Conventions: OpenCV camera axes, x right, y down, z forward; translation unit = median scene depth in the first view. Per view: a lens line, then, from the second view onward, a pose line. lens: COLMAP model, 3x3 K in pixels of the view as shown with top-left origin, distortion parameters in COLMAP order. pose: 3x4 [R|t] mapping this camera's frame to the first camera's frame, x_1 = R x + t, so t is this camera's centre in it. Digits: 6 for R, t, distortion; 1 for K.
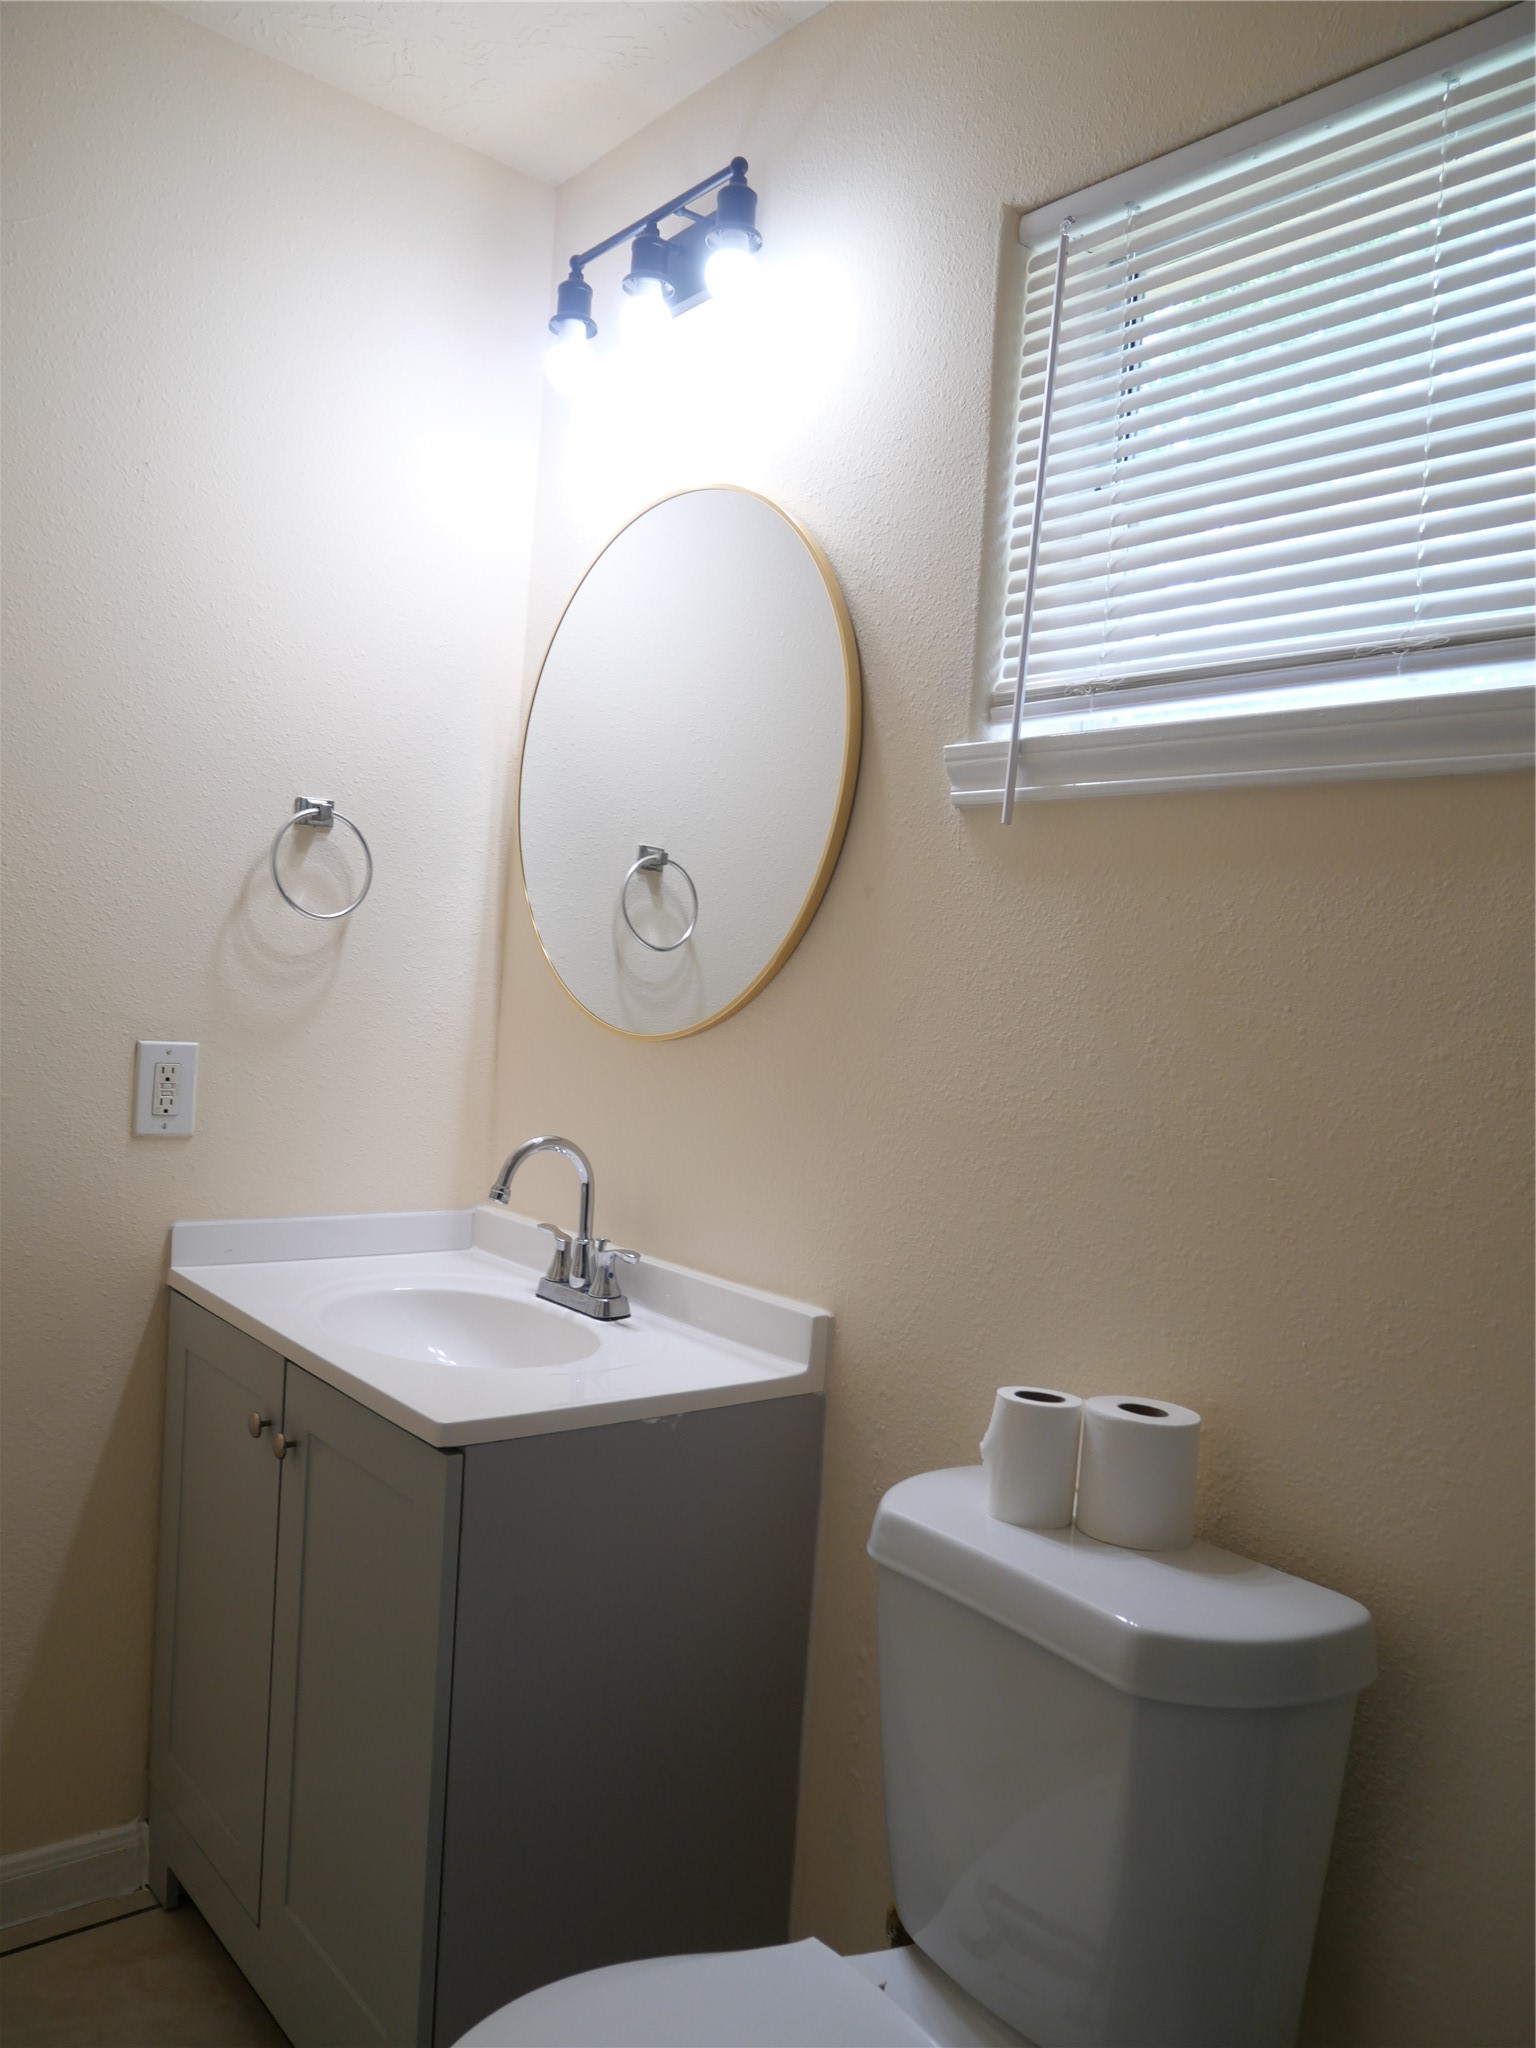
lens RADIAL K [[1498.3, 0, 768.0], [0, 1498.3, 1024.0], [0, 0, 1]] dist [-0.072370, 0.029127]
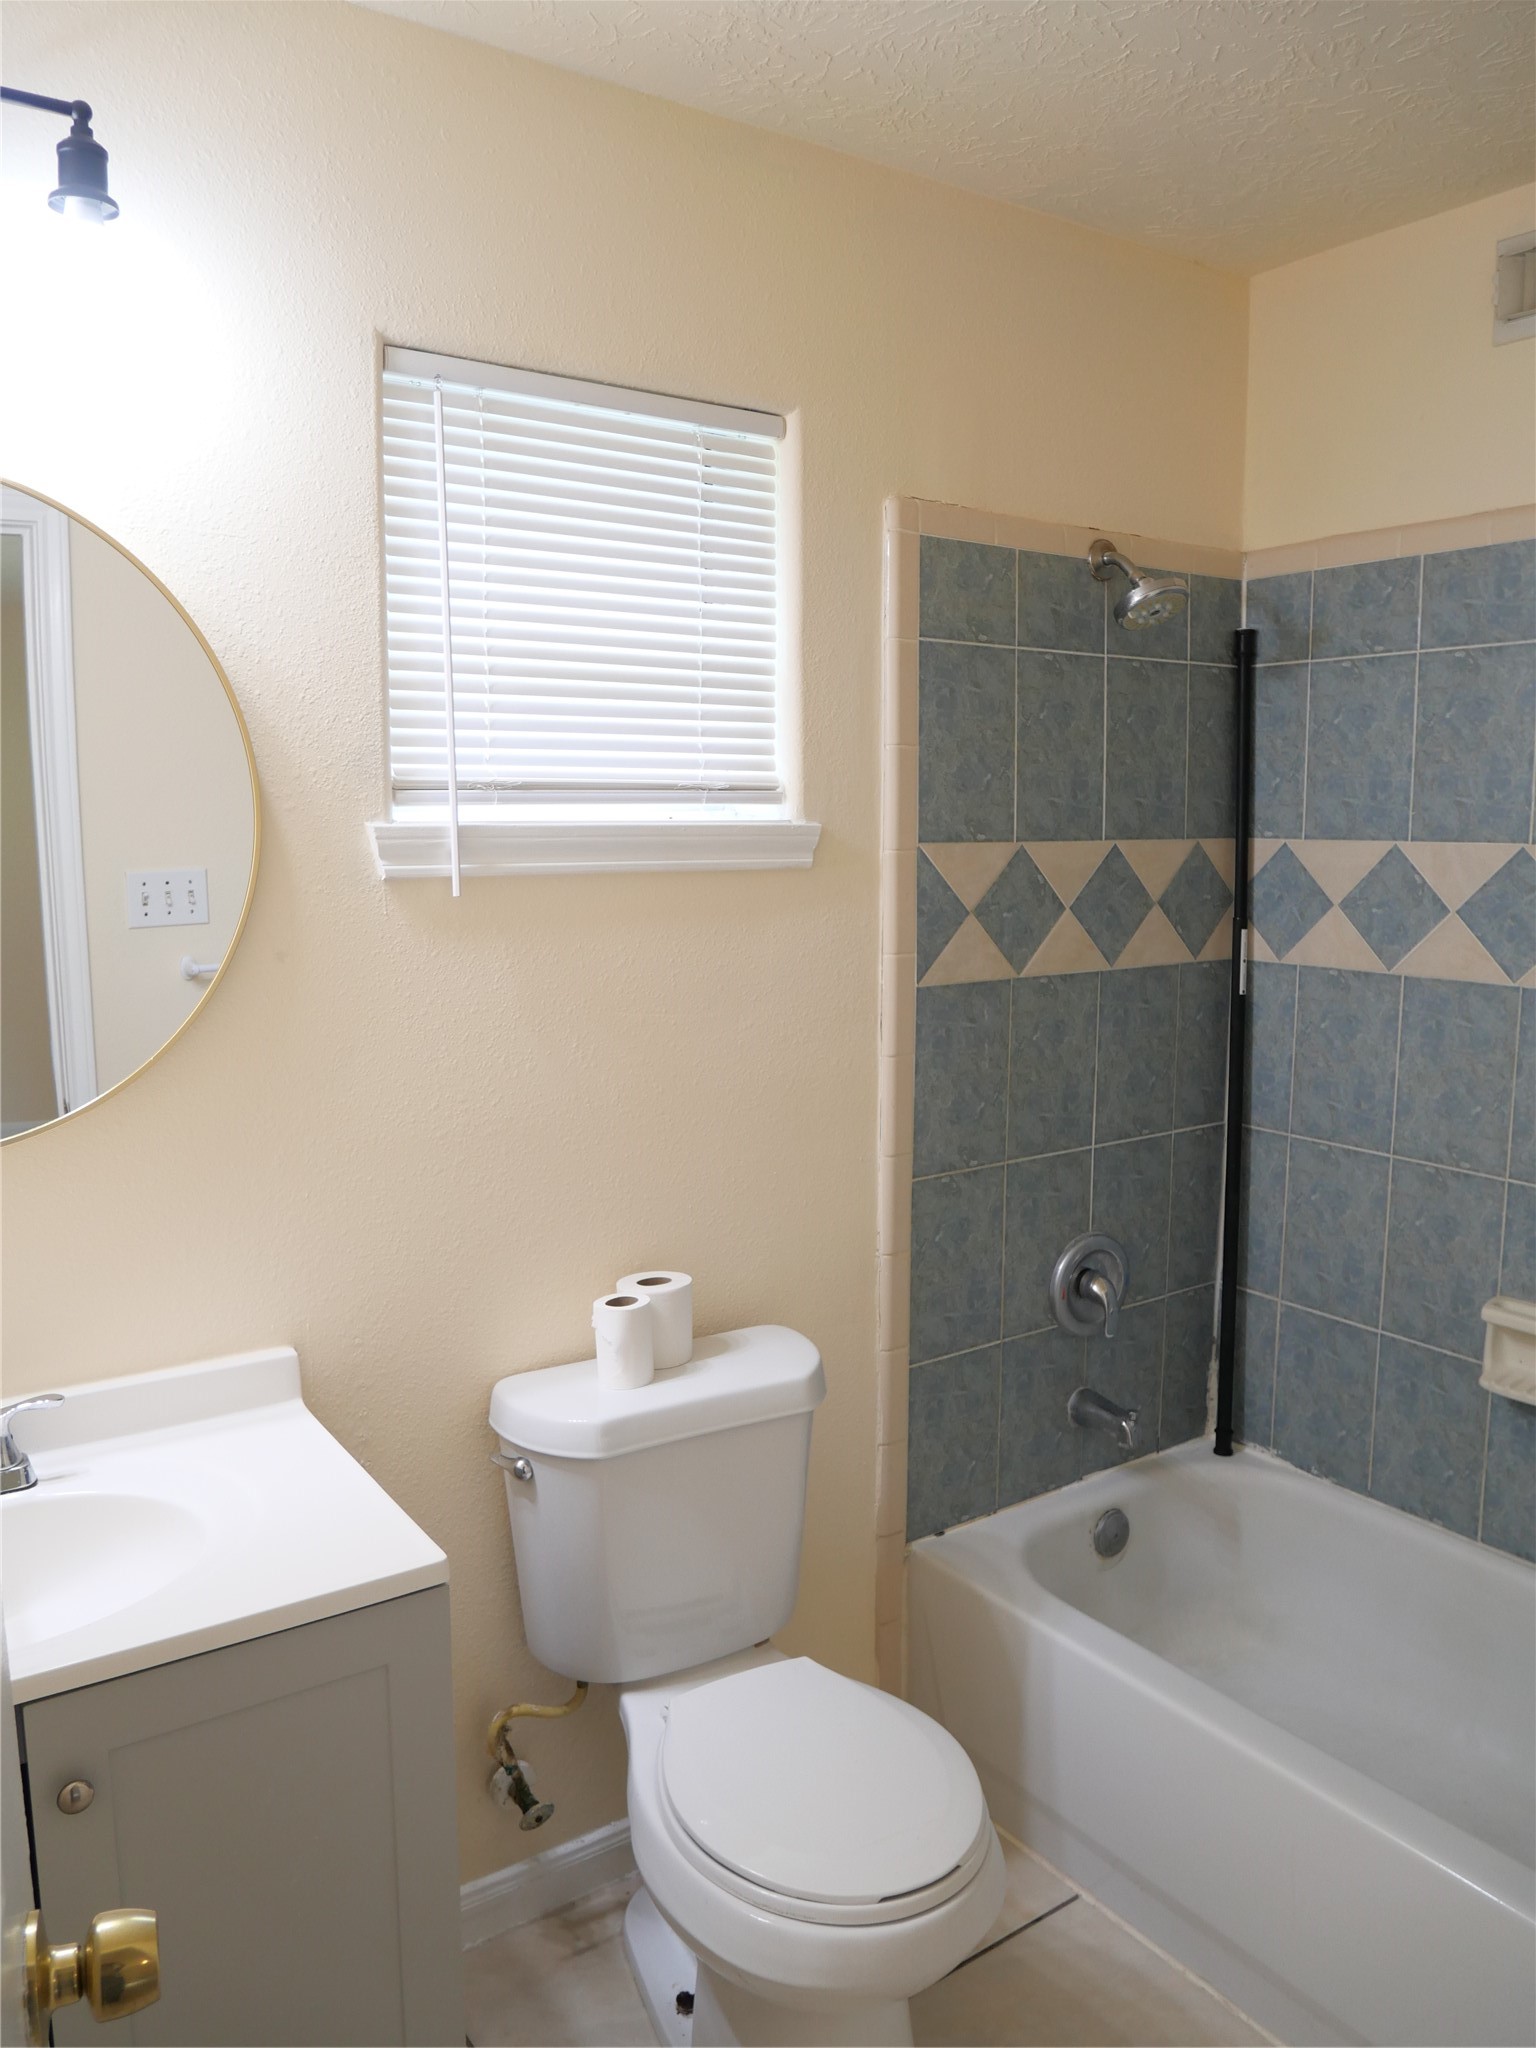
lens RADIAL K [[1498.3, 0, 768.0], [0, 1498.3, 1024.0], [0, 0, 1]] dist [-0.072370, 0.029127]
pose [[0.104218, -0.208440, 0.972467, -1.011555], [0.021634, 0.978035, 0.207315, -0.274903], [-0.994319, -0.000567, 0.106438, 0.600751]]
